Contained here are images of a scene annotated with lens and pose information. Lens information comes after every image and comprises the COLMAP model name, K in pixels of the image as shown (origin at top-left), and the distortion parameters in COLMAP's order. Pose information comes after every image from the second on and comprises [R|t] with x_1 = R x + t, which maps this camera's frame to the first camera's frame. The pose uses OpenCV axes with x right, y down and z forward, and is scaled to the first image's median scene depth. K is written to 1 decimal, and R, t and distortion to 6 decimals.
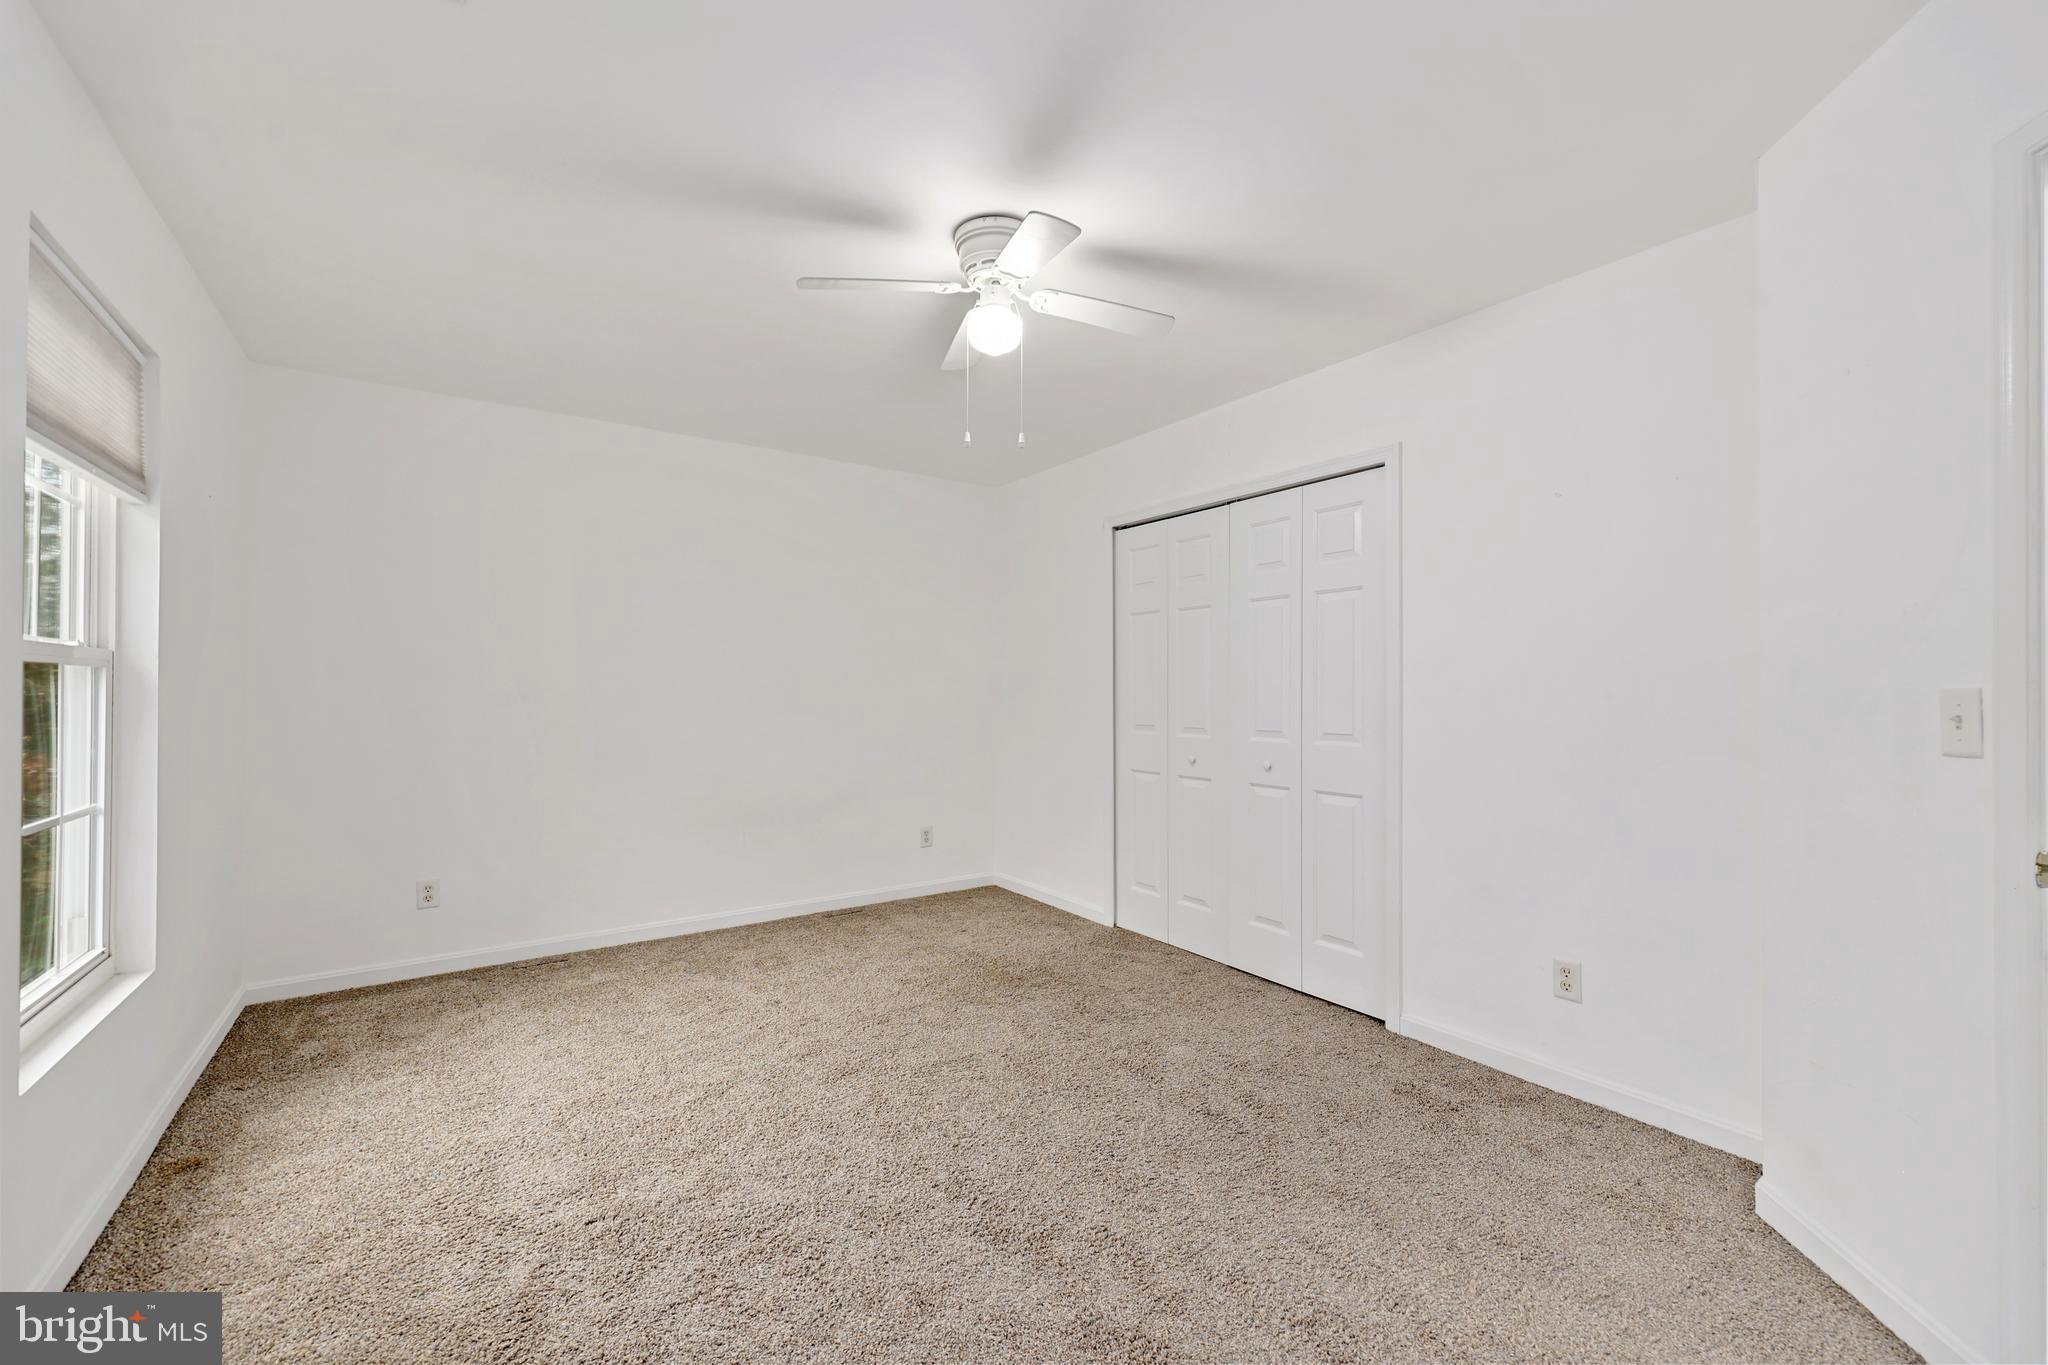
lens RADIAL K [[837.9, 0, 1032.2], [0, 837.9, 689.3], [0, 0, 1]] dist [0.003255, 0.000133]
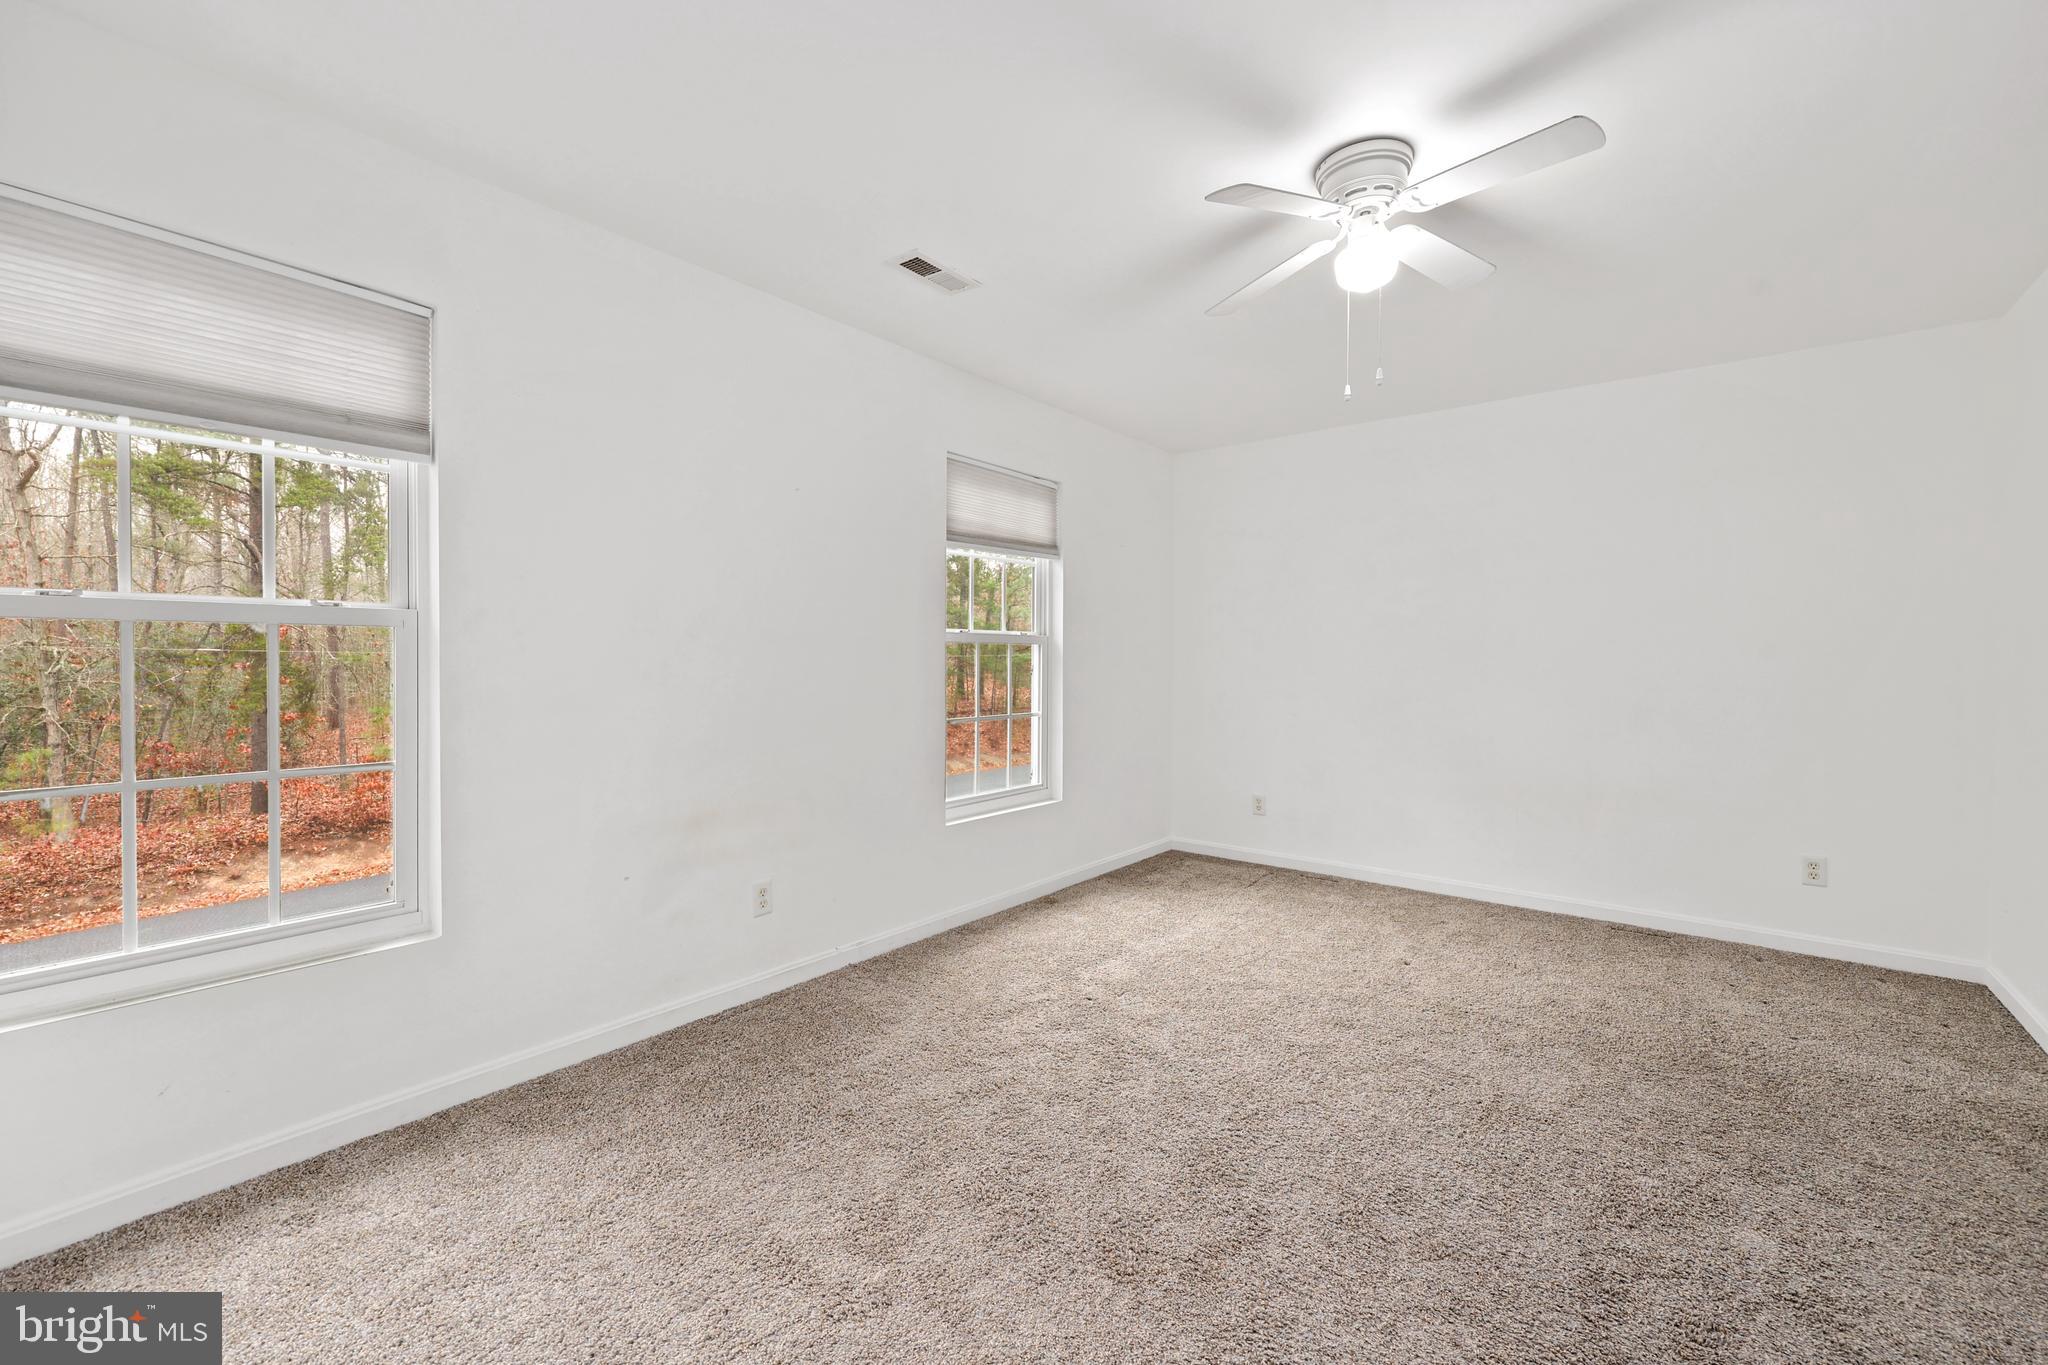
lens RADIAL K [[837.9, 0, 1029.6], [0, 837.9, 667.0], [0, 0, 1]] dist [0.003255, 0.000133]
pose [[0.267842, 0.008491, -0.963425, 0.605922], [-0.003828, 0.999963, 0.007749, 0.008074], [0.963455, 0.001612, 0.267865, 0.313930]]
